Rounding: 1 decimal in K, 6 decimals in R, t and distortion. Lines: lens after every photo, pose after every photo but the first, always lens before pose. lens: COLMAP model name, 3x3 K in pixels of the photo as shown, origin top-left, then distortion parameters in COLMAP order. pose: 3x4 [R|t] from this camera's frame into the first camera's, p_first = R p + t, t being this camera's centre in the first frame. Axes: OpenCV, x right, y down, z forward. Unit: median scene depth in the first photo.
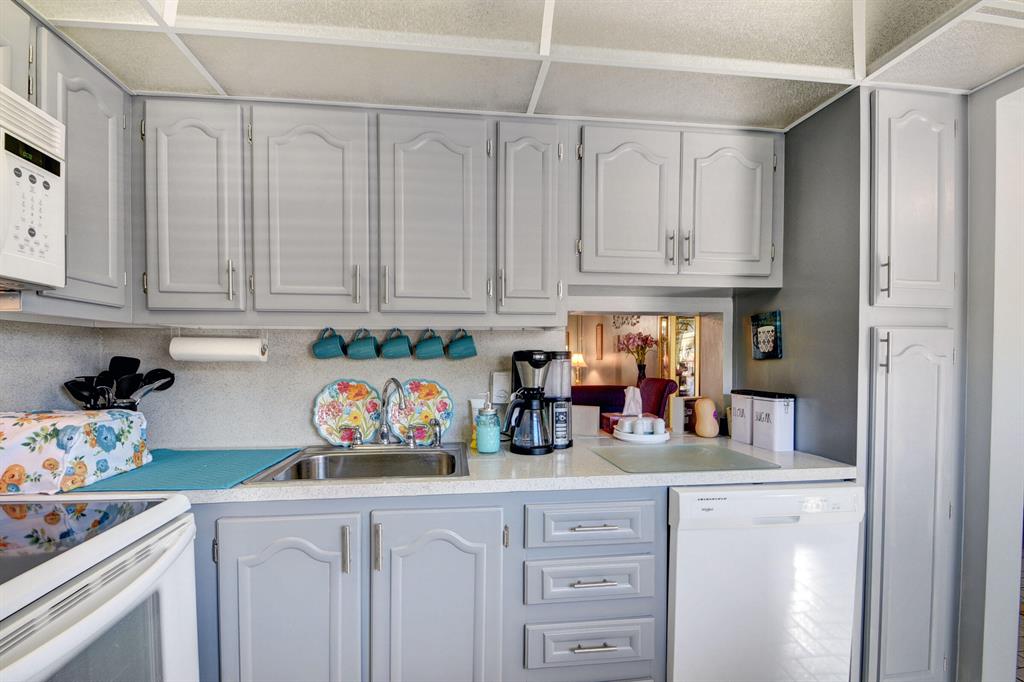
lens RADIAL K [[451.0, 0, 505.1], [0, 451.0, 367.7], [0, 0, 1]] dist [0.013573, -0.017559]
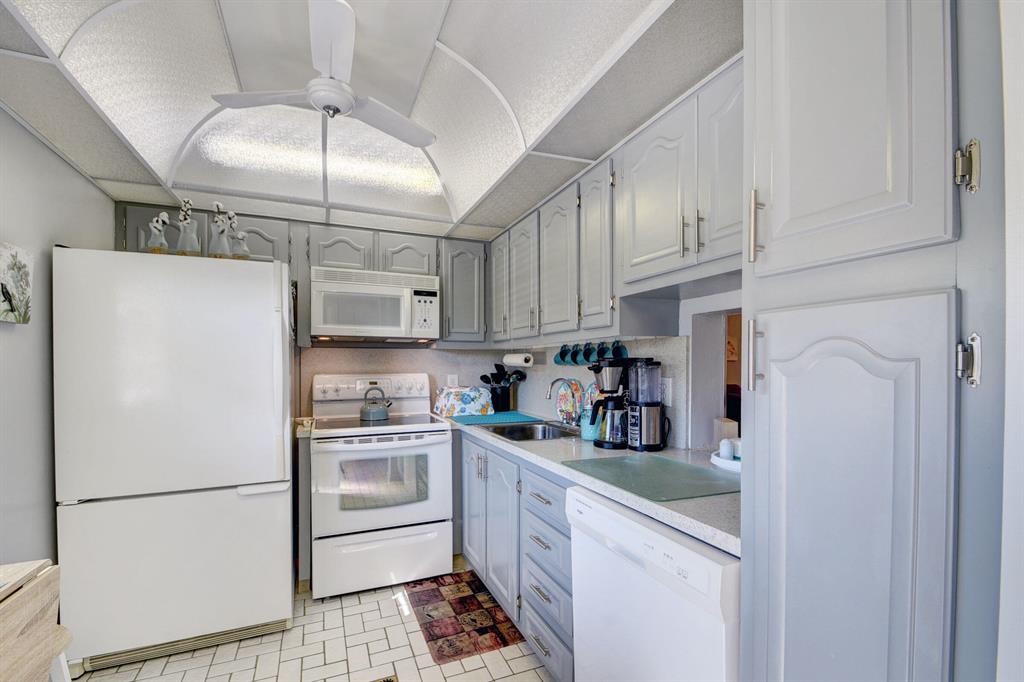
lens RADIAL K [[451.0, 0, 505.1], [0, 451.0, 367.7], [0, 0, 1]] dist [0.013573, -0.017559]
pose [[0.262283, 0.006537, -0.964969, 1.399958], [-0.019306, 0.999812, 0.001526, -0.013282], [0.964798, 0.018230, 0.262360, 0.564169]]
